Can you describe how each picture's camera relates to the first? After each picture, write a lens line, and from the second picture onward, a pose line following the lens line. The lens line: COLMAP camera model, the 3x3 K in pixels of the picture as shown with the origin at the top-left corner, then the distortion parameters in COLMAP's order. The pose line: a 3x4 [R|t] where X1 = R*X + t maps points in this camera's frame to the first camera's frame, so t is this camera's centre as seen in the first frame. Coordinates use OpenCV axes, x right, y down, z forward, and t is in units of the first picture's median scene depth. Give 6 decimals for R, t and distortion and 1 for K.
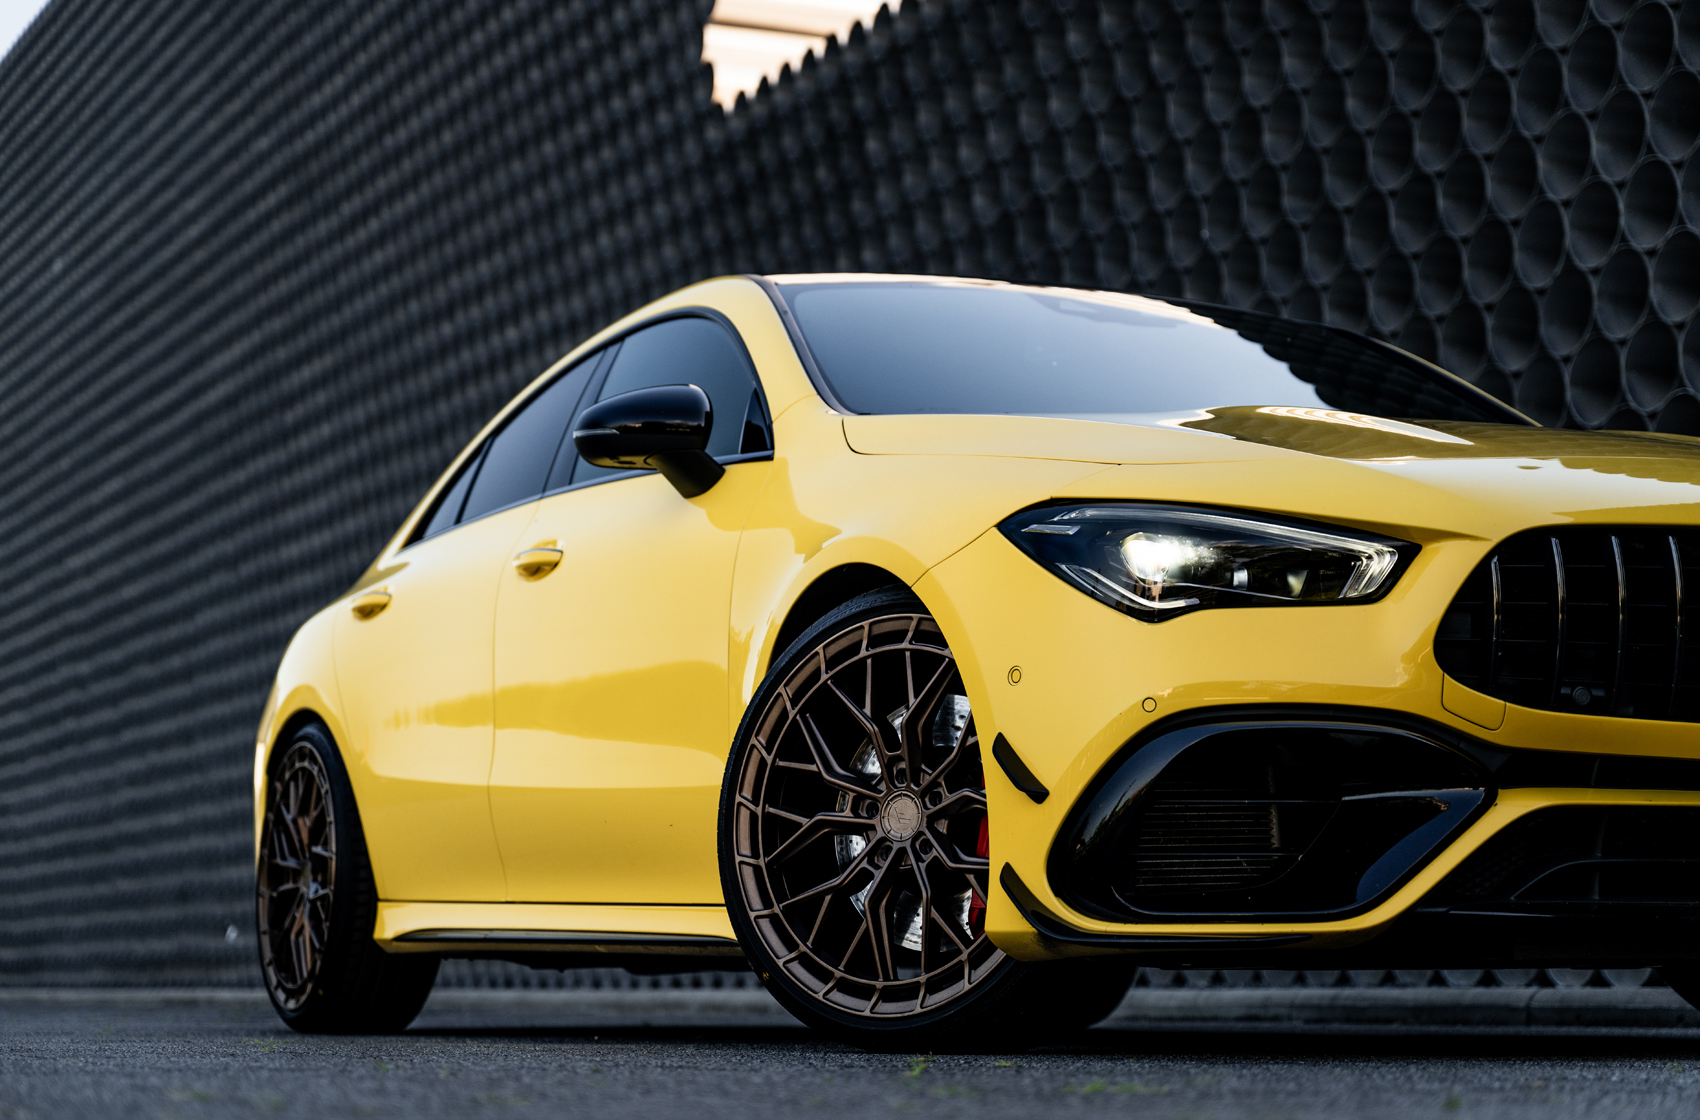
lens RADIAL K [[3445.7, 0, 847.9], [0, 3445.7, 557.7], [0, 0, 1]] dist [-0.014127, 0.000000]
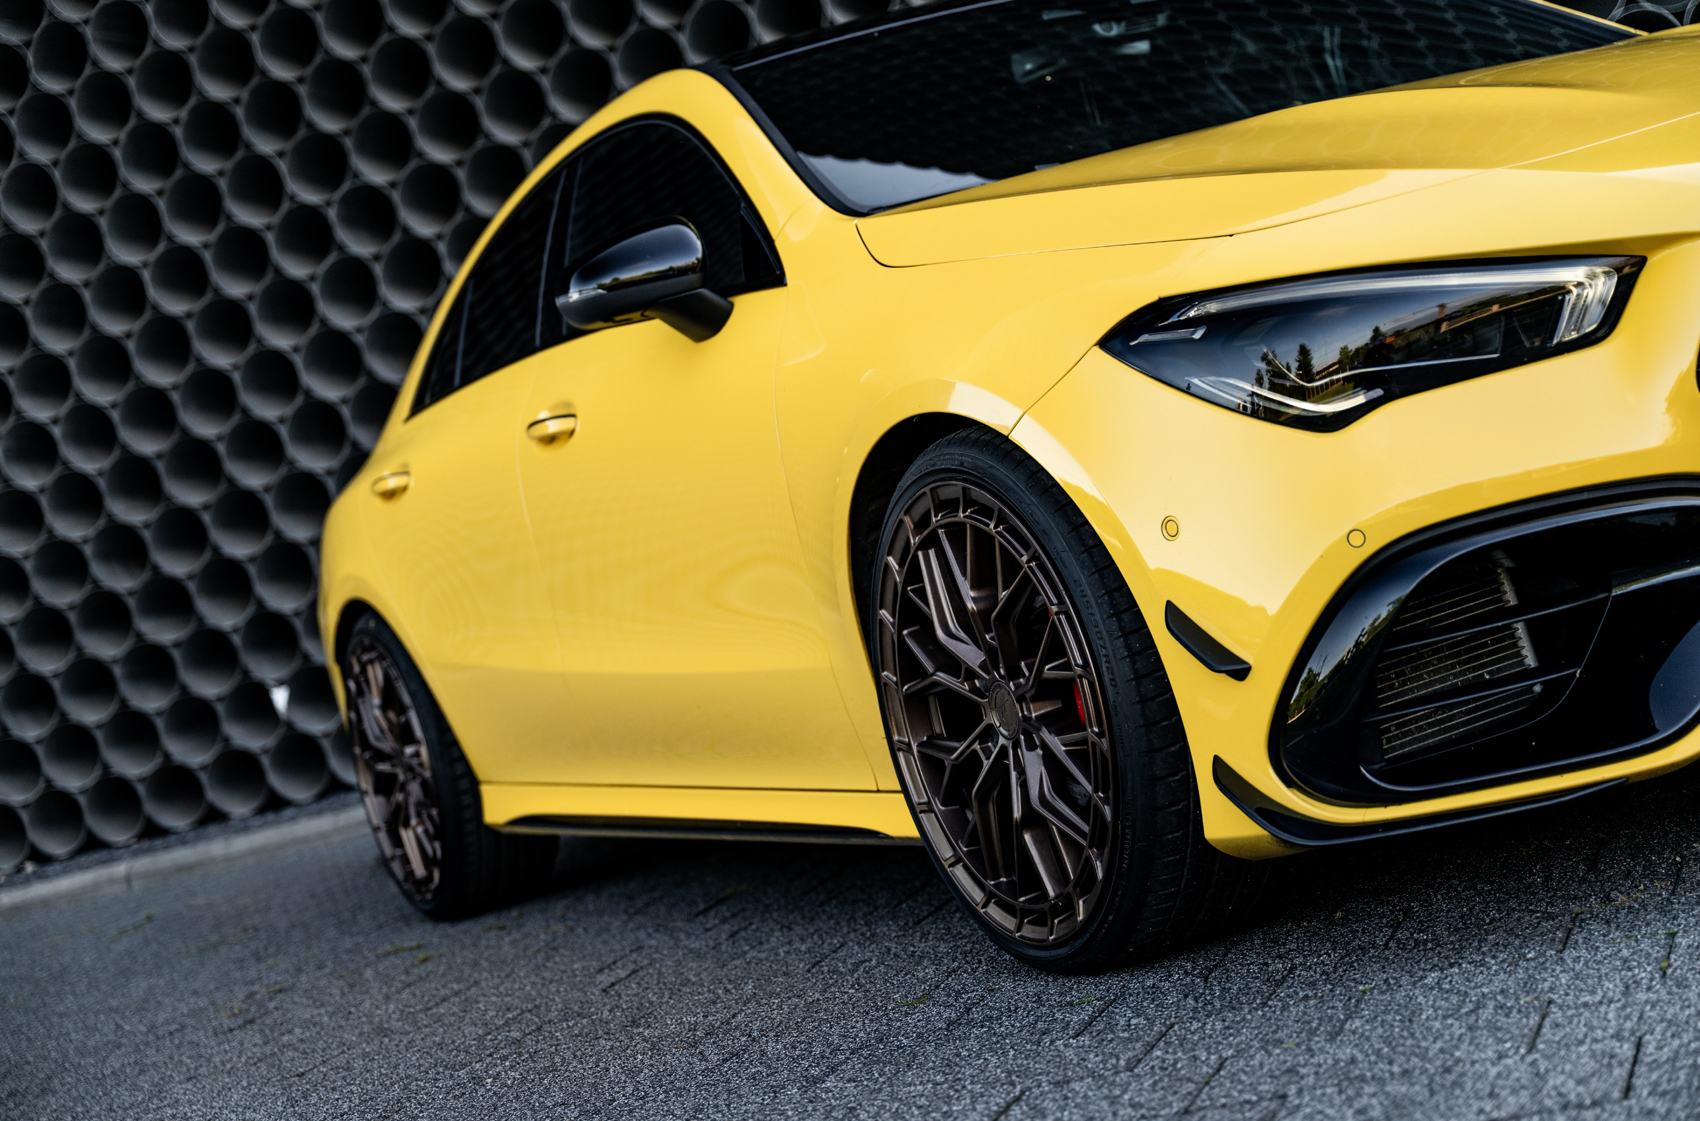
lens RADIAL K [[2800.7, 0, 848.6], [0, 2800.7, 570.4], [0, 0, 1]] dist [-0.044192, 0.000000]
pose [[0.969484, -0.244885, -0.011519, -0.019340], [0.244053, 0.959603, 0.140004, -0.066551], [-0.023232, -0.138543, 0.990084, 0.354699]]
